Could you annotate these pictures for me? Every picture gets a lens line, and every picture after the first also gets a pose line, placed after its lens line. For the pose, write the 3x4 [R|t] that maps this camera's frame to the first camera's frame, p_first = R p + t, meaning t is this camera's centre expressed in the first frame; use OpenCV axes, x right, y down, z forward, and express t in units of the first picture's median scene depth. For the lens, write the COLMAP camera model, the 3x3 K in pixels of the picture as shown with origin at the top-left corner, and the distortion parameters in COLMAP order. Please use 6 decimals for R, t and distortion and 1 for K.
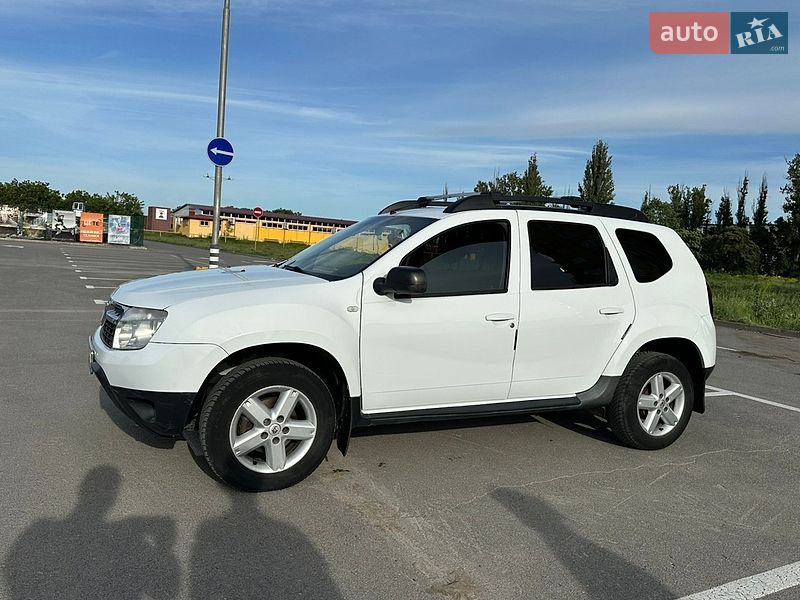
lens RADIAL K [[634.0, 0, 399.8], [0, 634.0, 294.1], [0, 0, 1]] dist [0.103002, -0.153193]
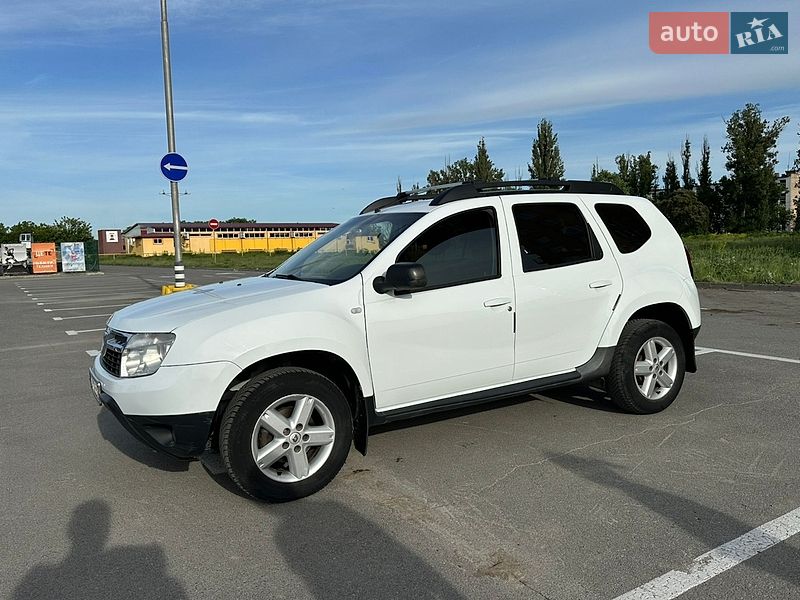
lens RADIAL K [[634.0, 0, 397.5], [0, 634.0, 295.4], [0, 0, 1]] dist [0.103002, -0.153193]
pose [[0.992380, -0.111168, 0.053140, -0.049239], [0.110635, 0.993778, 0.012870, -0.004858], [-0.054240, -0.006892, 0.998504, -0.007793]]
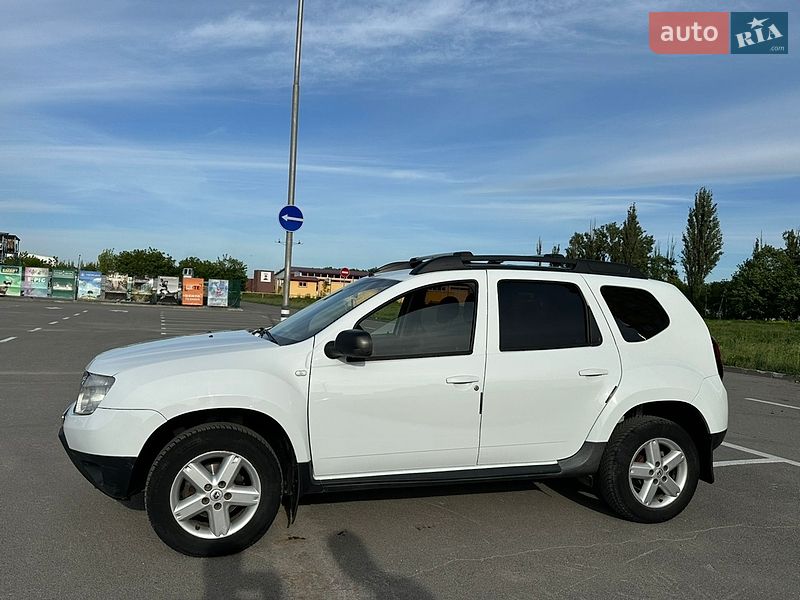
lens RADIAL K [[634.0, 0, 408.7], [0, 634.0, 311.9], [0, 0, 1]] dist [0.103002, -0.153193]
pose [[0.989500, -0.019877, -0.143162, 0.195809], [0.011279, 0.998097, -0.060619, -0.008703], [0.144095, 0.058368, 0.987841, 0.020472]]
